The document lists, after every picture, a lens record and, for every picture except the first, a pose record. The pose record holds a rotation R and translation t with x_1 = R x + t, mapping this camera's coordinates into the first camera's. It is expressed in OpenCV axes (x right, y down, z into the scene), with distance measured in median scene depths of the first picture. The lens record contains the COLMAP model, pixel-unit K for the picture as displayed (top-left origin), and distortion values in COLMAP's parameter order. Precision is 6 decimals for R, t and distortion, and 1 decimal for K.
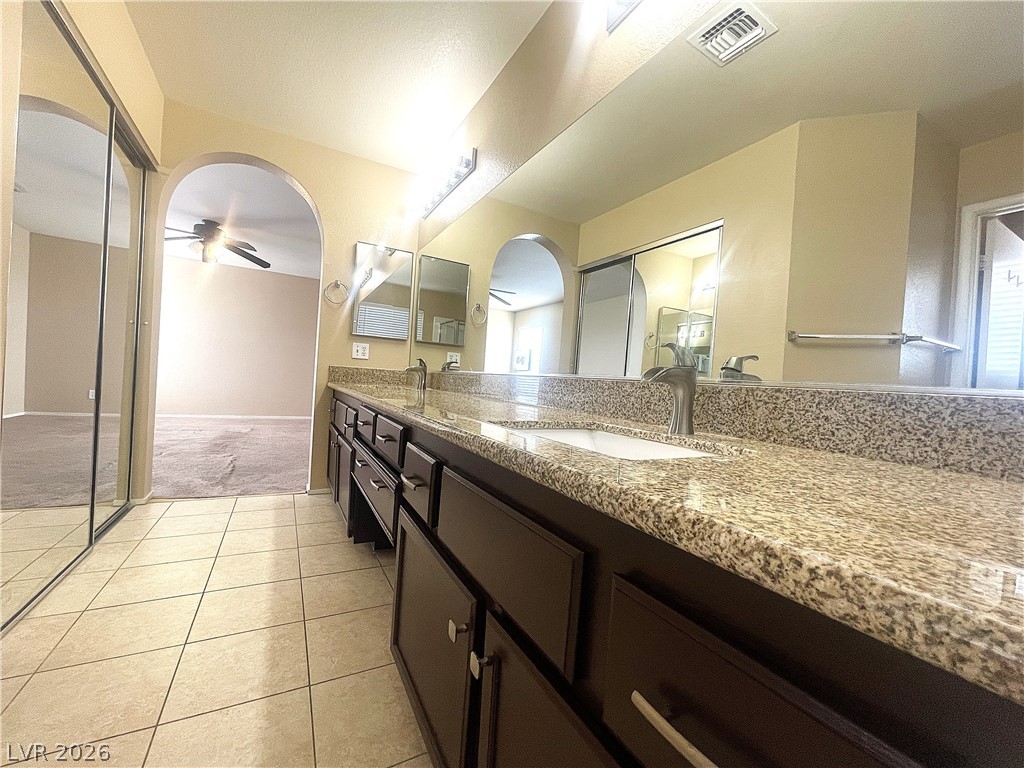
lens RADIAL K [[415.9, 0, 508.4], [0, 415.9, 387.5], [0, 0, 1]] dist [-0.000408, 0.000244]
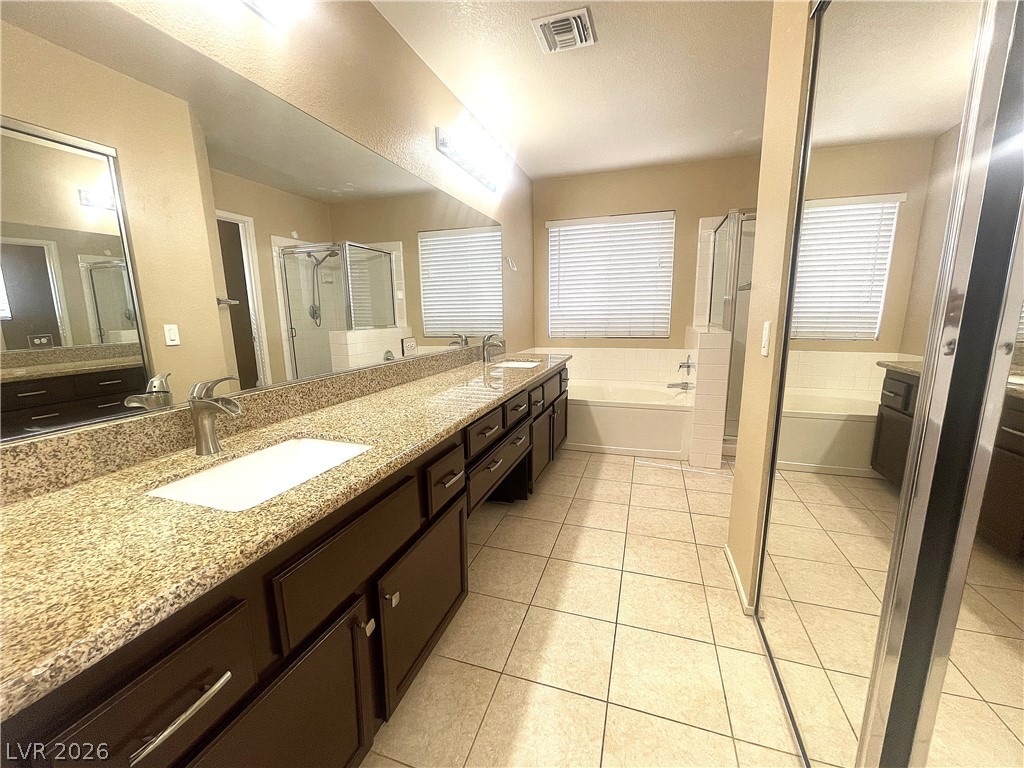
lens RADIAL K [[415.9, 0, 515.6], [0, 415.9, 383.3], [0, 0, 1]] dist [-0.000408, 0.000244]
pose [[-0.692456, -0.181379, 0.698288, -1.075278], [-0.017954, 0.971914, 0.234648, -0.253437], [-0.721236, 0.149947, -0.676265, 1.636056]]
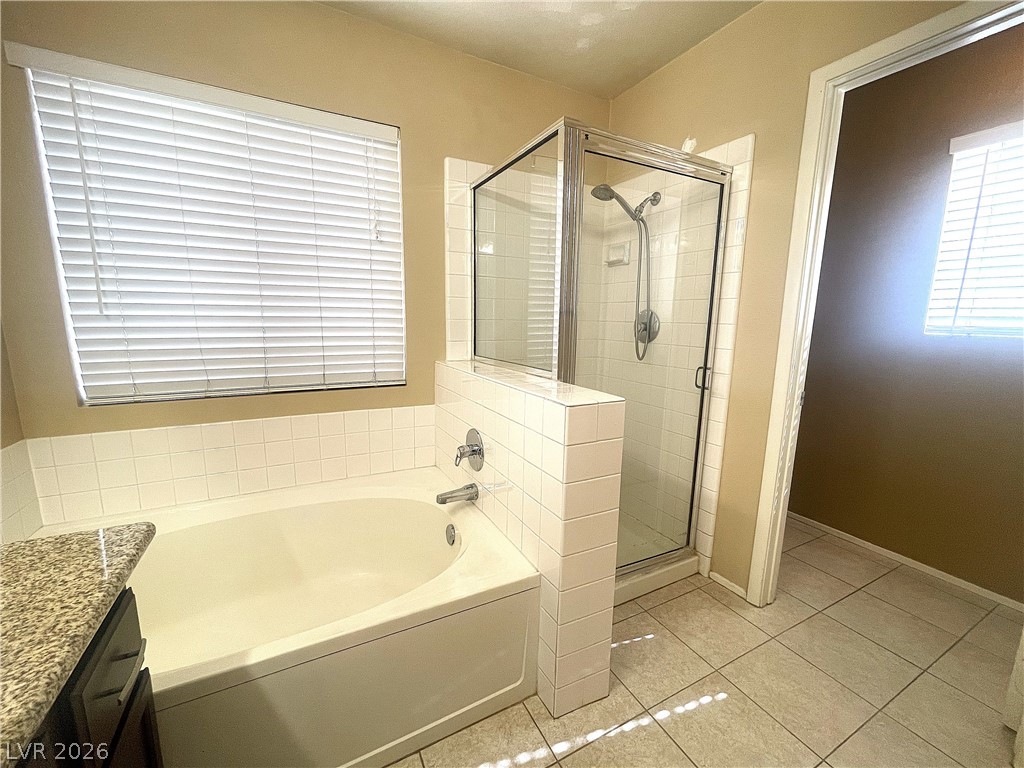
lens RADIAL K [[415.9, 0, 517.5], [0, 415.9, 389.0], [0, 0, 1]] dist [-0.000408, 0.000244]
pose [[-0.996457, -0.084005, -0.003983, -0.275551], [-0.083195, 0.977716, 0.192743, -0.211508], [-0.012297, 0.192392, -0.981241, 0.530477]]
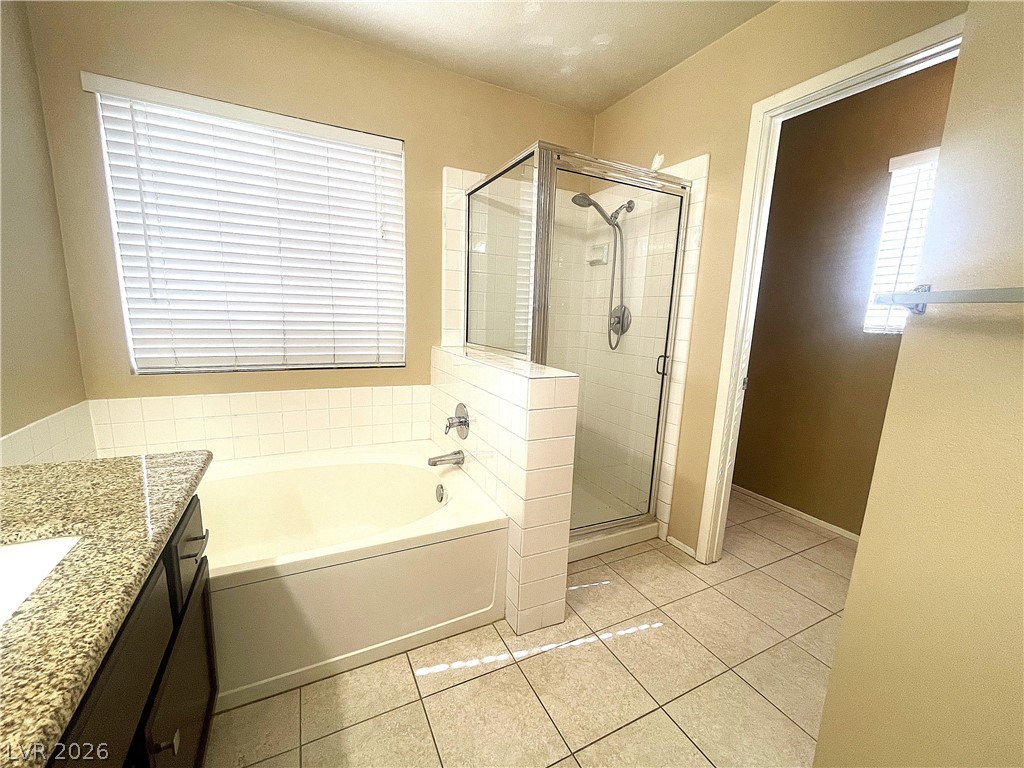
lens RADIAL K [[415.9, 0, 515.5], [0, 415.9, 387.6], [0, 0, 1]] dist [-0.000408, 0.000244]
pose [[-0.994129, -0.107888, 0.008195, -0.339619], [-0.104053, 0.974051, 0.200992, -0.208987], [-0.029667, 0.198959, -0.979559, 0.701017]]
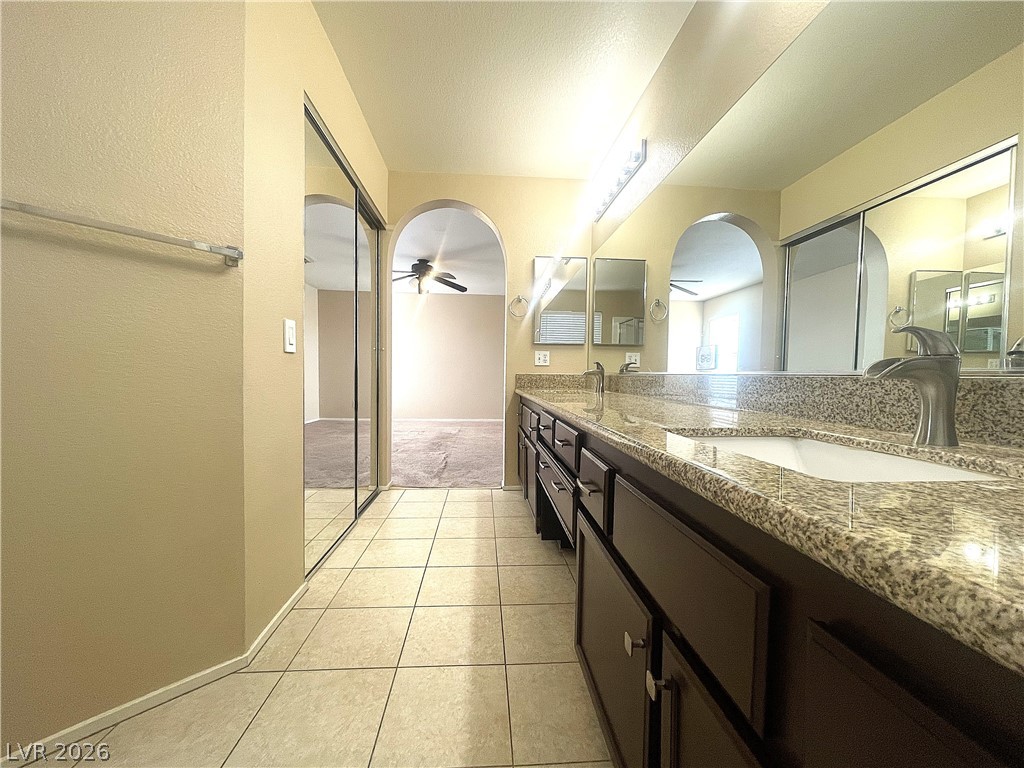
lens RADIAL K [[415.9, 0, 510.7], [0, 415.9, 387.2], [0, 0, 1]] dist [-0.000408, 0.000244]
pose [[0.907940, -0.041069, -0.417083, 0.021634], [0.040194, 0.999133, -0.010886, -0.009518], [0.417168, -0.006880, 0.908803, -0.001772]]
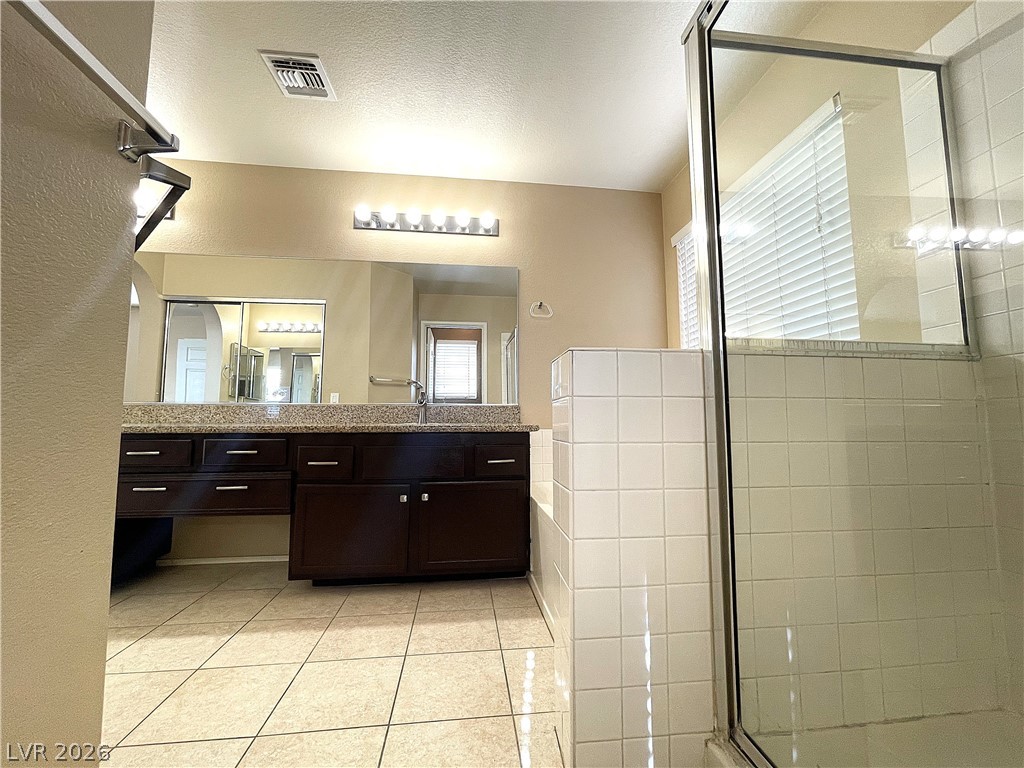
lens RADIAL K [[415.9, 0, 515.7], [0, 415.9, 384.8], [0, 0, 1]] dist [-0.000408, 0.000244]
pose [[0.361541, 0.017854, 0.932185, -1.044041], [0.042315, 0.998472, -0.035536, -0.011789], [-0.931396, 0.052293, 0.360233, -0.300544]]
